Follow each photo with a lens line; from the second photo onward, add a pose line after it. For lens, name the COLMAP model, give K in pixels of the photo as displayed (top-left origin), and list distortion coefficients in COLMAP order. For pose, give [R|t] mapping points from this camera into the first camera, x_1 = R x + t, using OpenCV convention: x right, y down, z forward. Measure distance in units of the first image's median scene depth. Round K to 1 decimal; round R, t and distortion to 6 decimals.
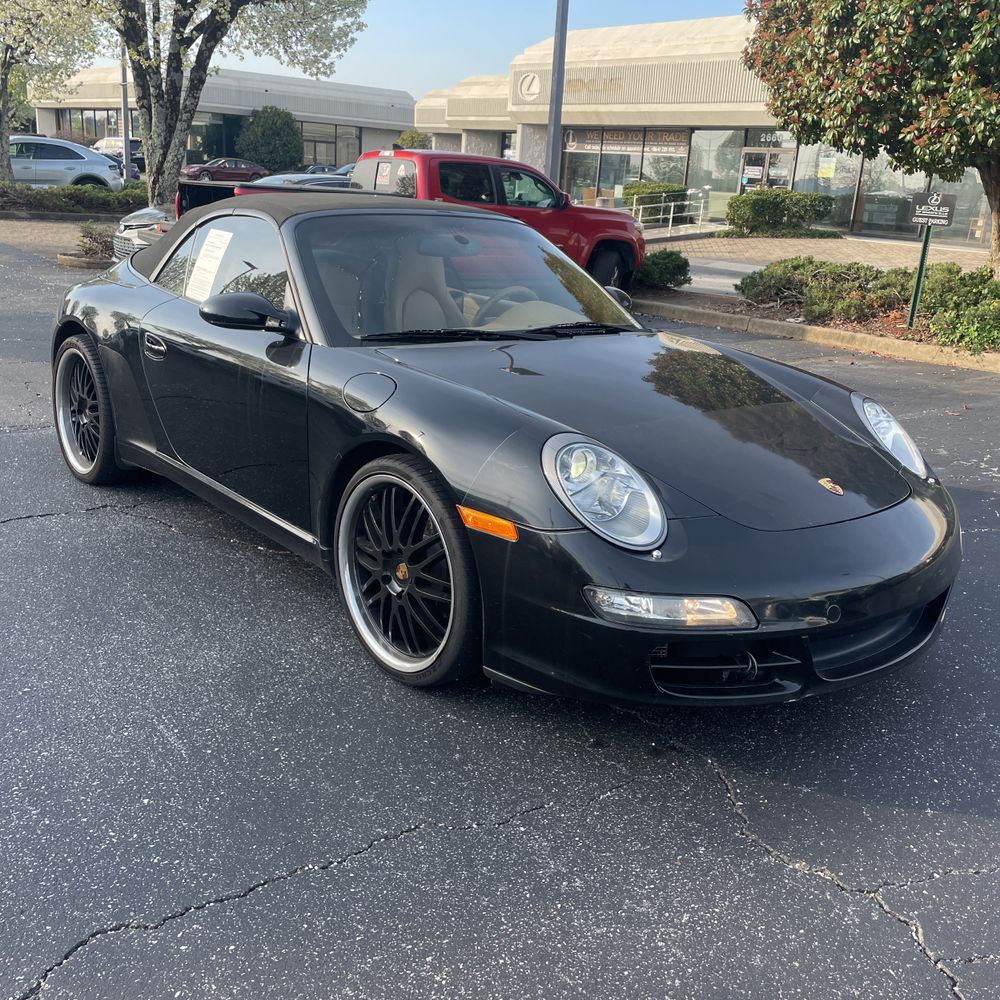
lens RADIAL K [[1020.8, 0, 497.3], [0, 1020.8, 492.6], [0, 0, 1]] dist [0.021745, 0.000000]
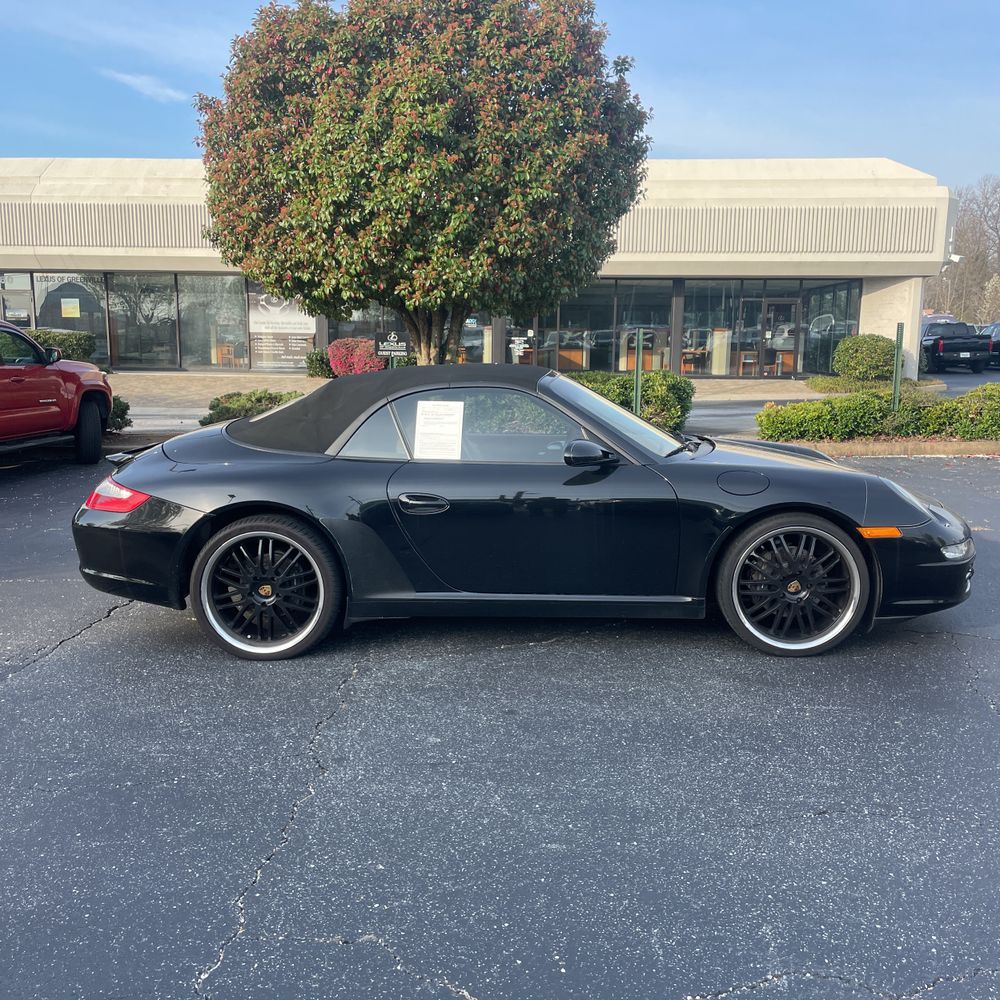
lens RADIAL K [[1020.8, 0, 508.4], [0, 1020.8, 502.6], [0, 0, 1]] dist [0.021745, 0.000000]
pose [[0.678602, -0.171250, 0.714264, -0.480081], [0.249214, 0.968438, -0.004581, -0.049251], [-0.690935, 0.181113, 0.699862, 0.051342]]
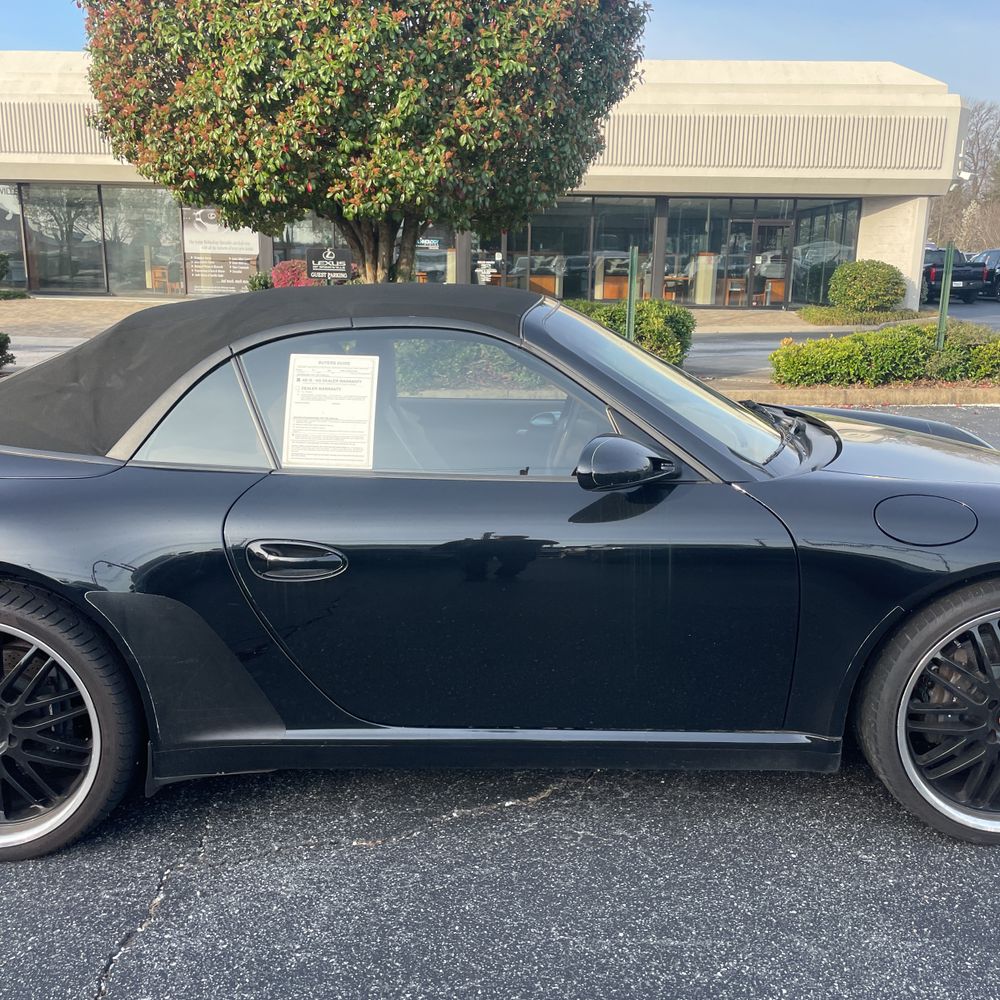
lens RADIAL K [[1020.8, 0, 516.4], [0, 1020.8, 508.7], [0, 0, 1]] dist [0.021745, 0.000000]
pose [[0.649731, -0.225042, 0.726090, -0.293318], [0.248316, 0.965608, 0.077076, -0.080332], [-0.718463, 0.130221, 0.683267, 0.219421]]
